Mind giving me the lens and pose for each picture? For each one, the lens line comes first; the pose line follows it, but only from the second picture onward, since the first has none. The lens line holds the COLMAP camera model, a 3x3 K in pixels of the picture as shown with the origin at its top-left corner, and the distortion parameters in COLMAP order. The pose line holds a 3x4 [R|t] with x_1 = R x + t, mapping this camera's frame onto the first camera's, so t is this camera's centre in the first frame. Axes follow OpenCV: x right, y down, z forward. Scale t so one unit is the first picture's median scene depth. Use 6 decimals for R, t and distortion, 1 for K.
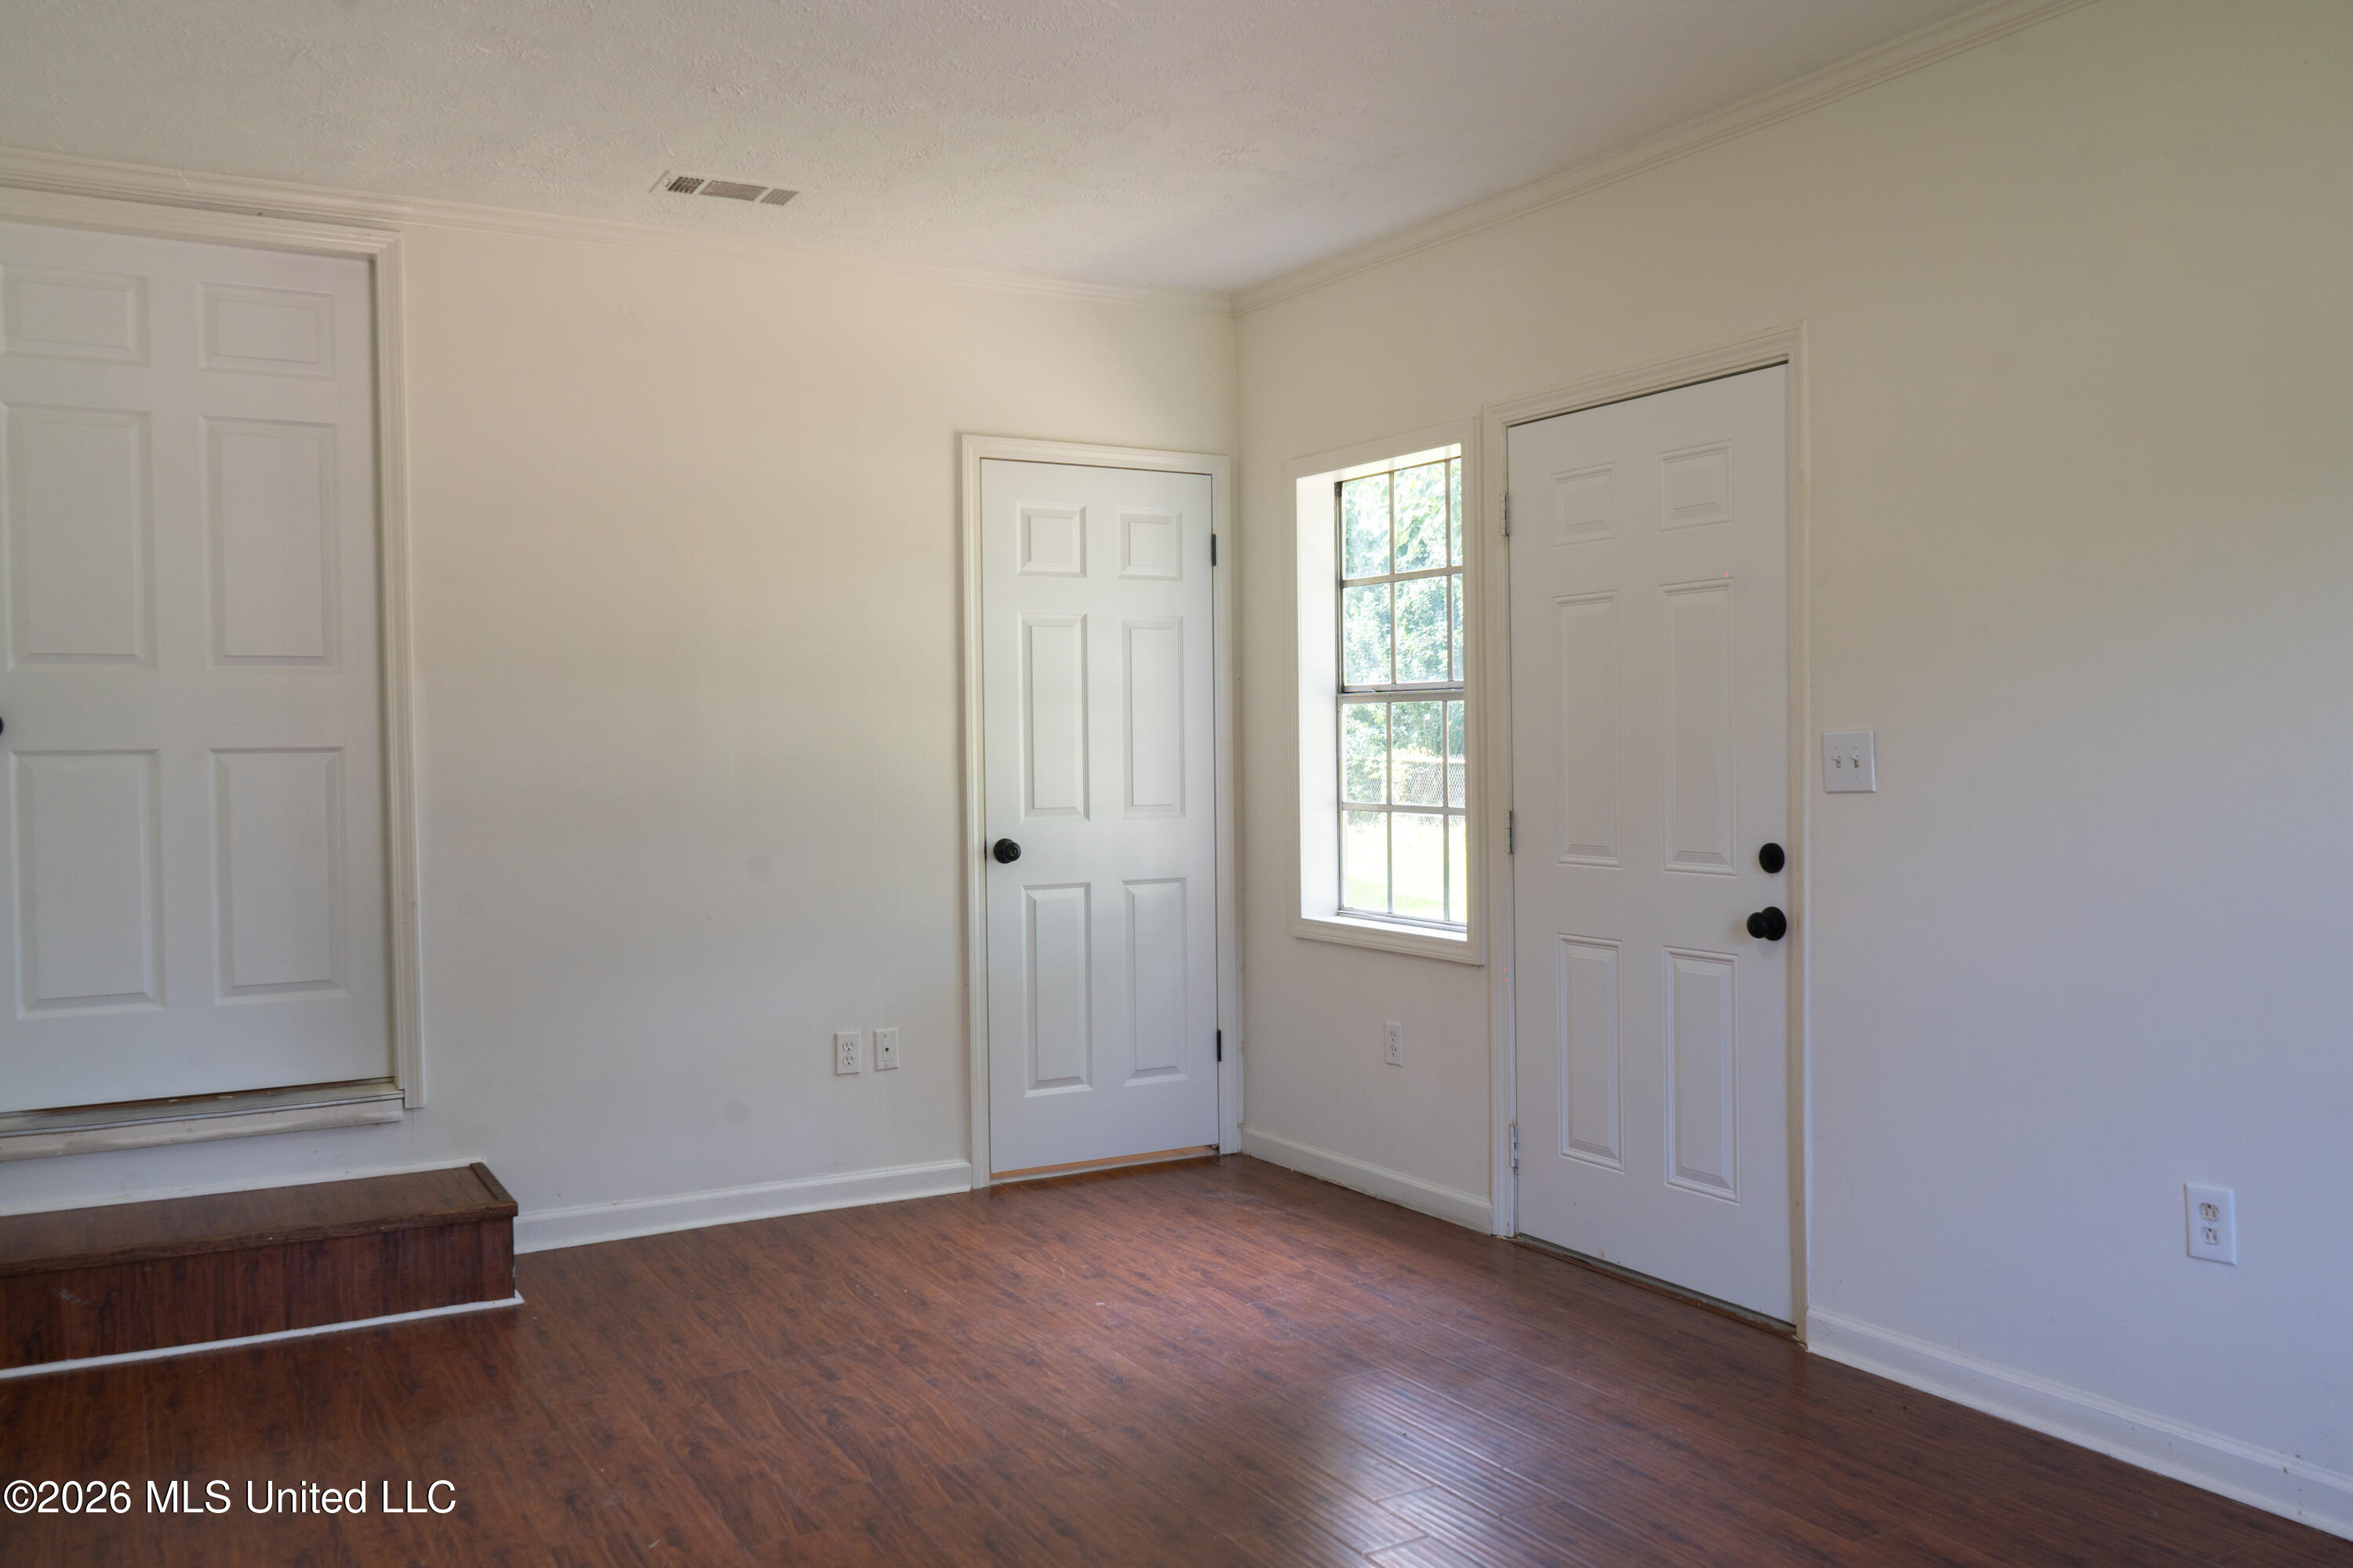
lens RADIAL K [[1893.9, 0, 1176.5], [0, 1893.9, 784.0], [0, 0, 1]] dist [-0.008965, -0.002413]
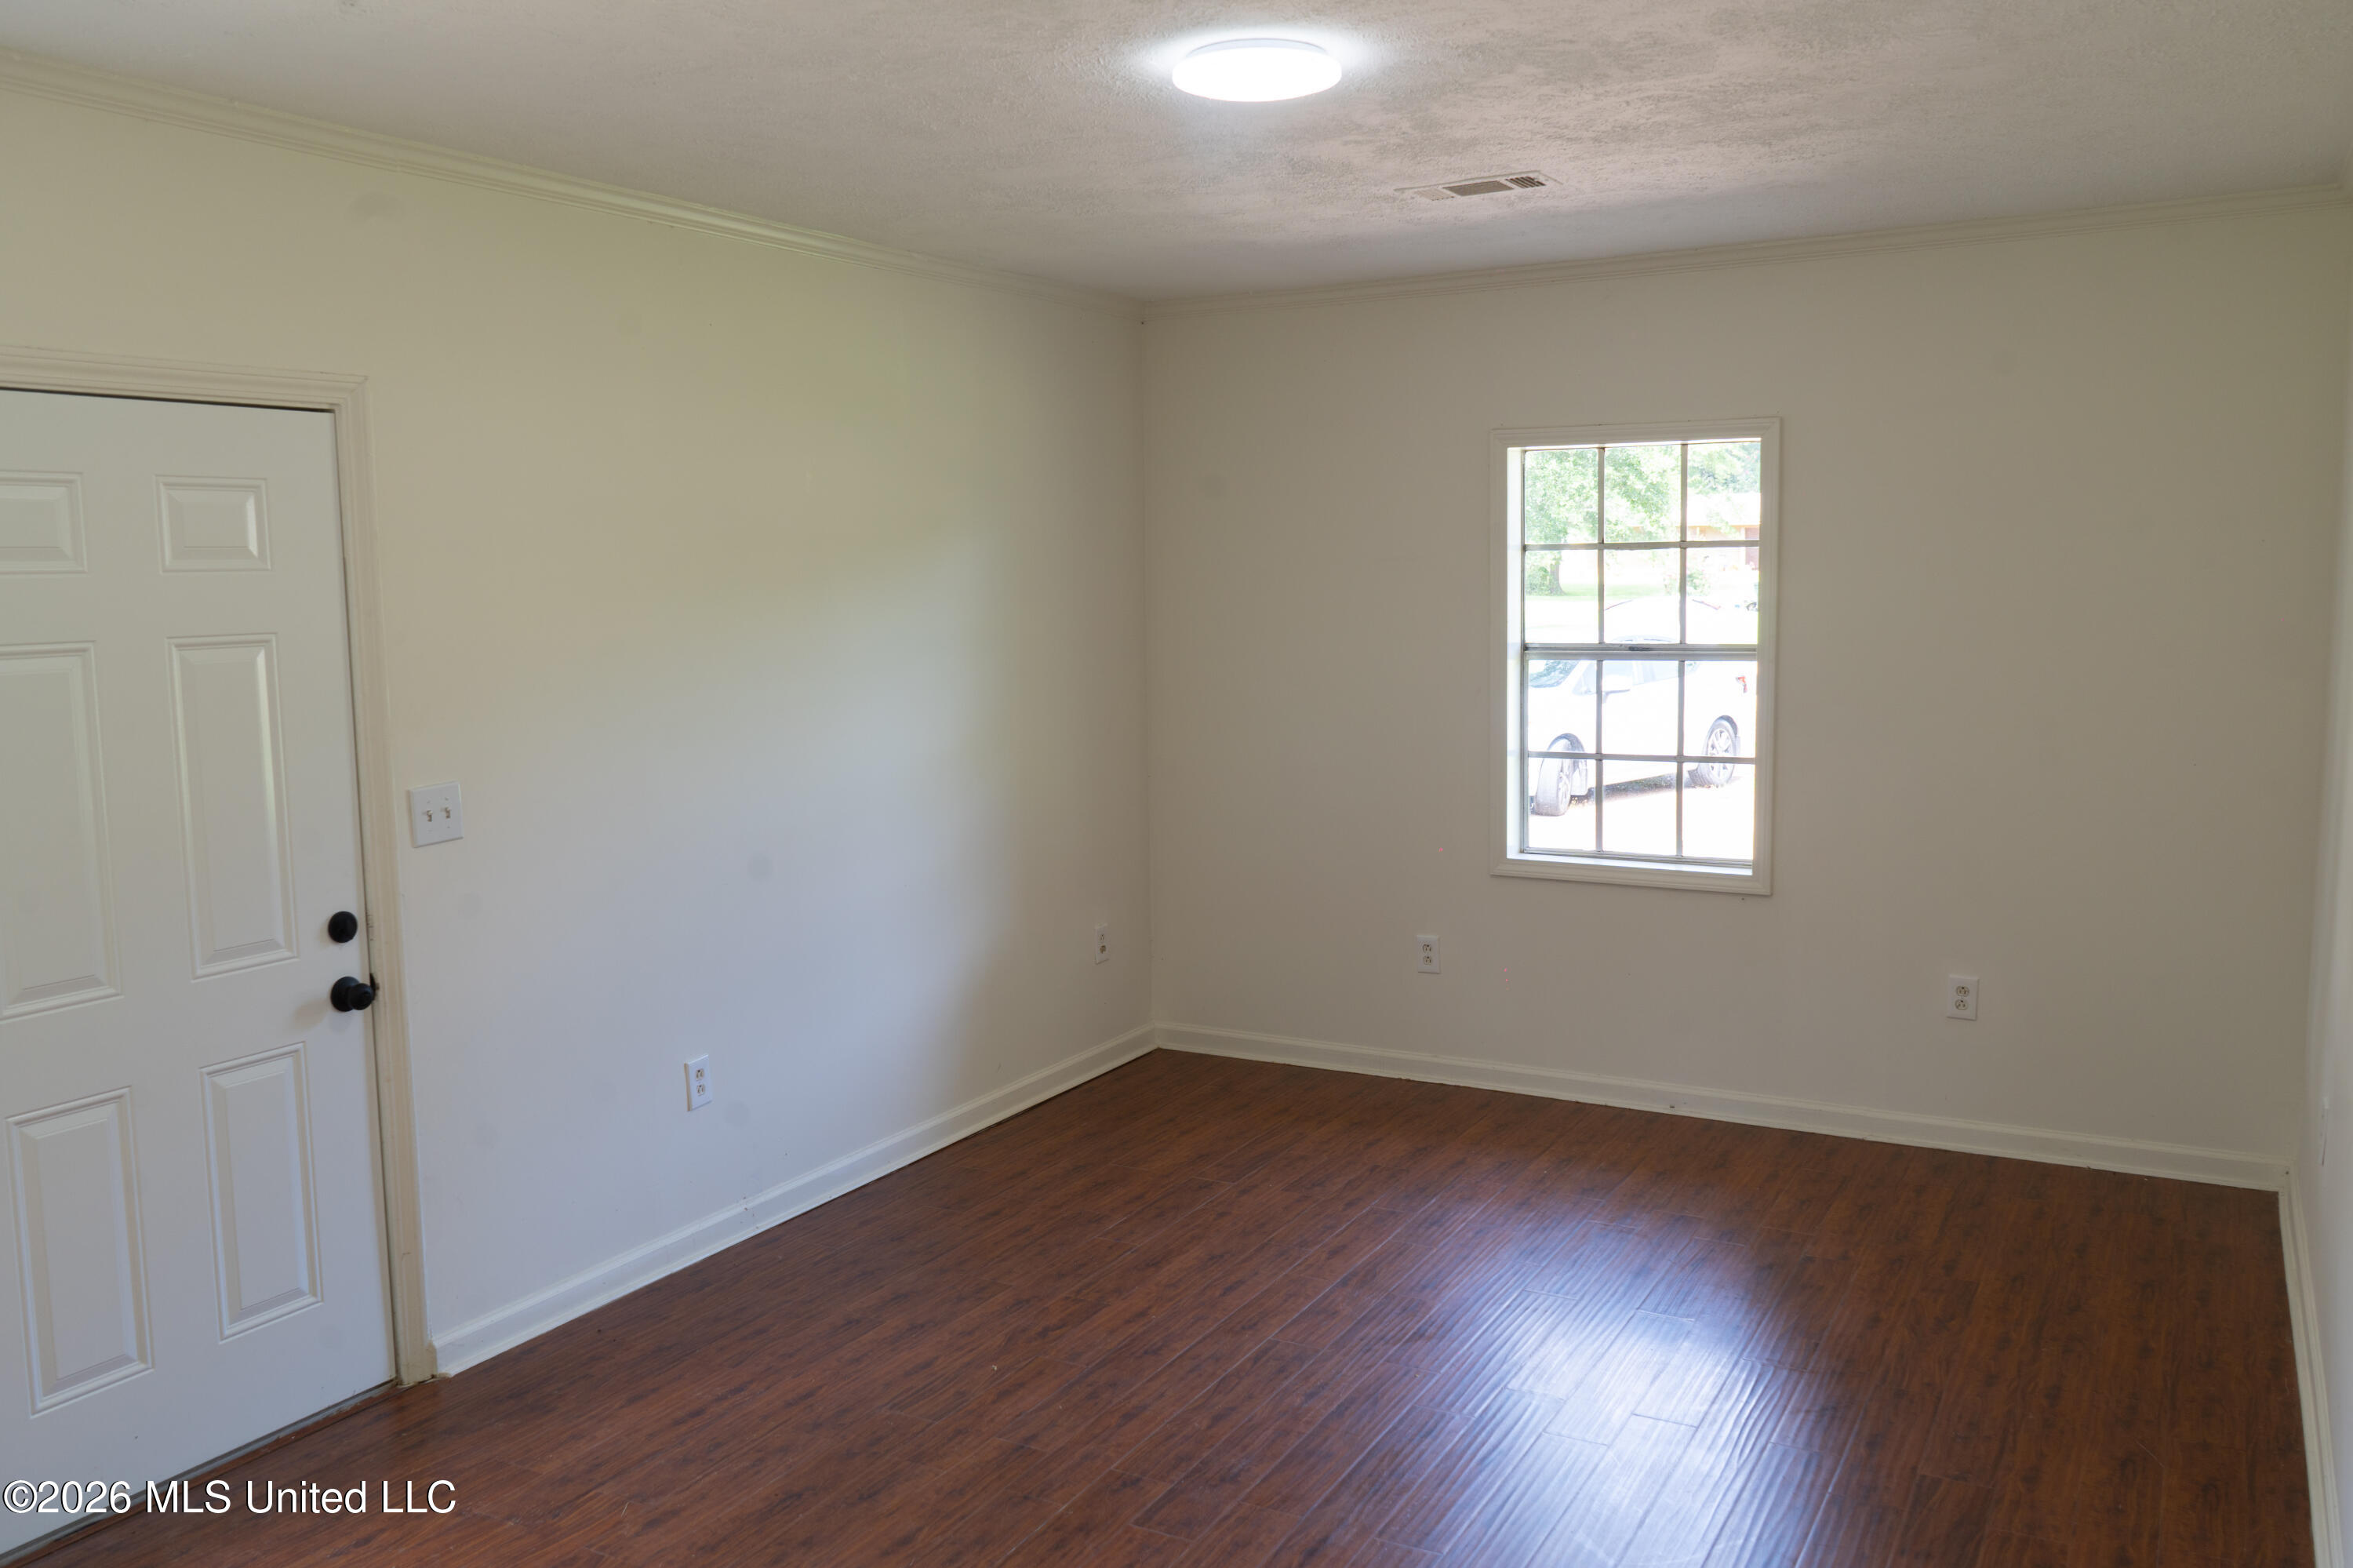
lens RADIAL K [[1893.9, 0, 1176.5], [0, 1893.9, 784.0], [0, 0, 1]] dist [-0.008965, -0.002413]
pose [[-0.515495, -0.078202, 0.853317, -0.746893], [0.043190, 0.992190, 0.117020, -0.132176], [-0.855804, 0.097178, -0.508091, 1.162170]]
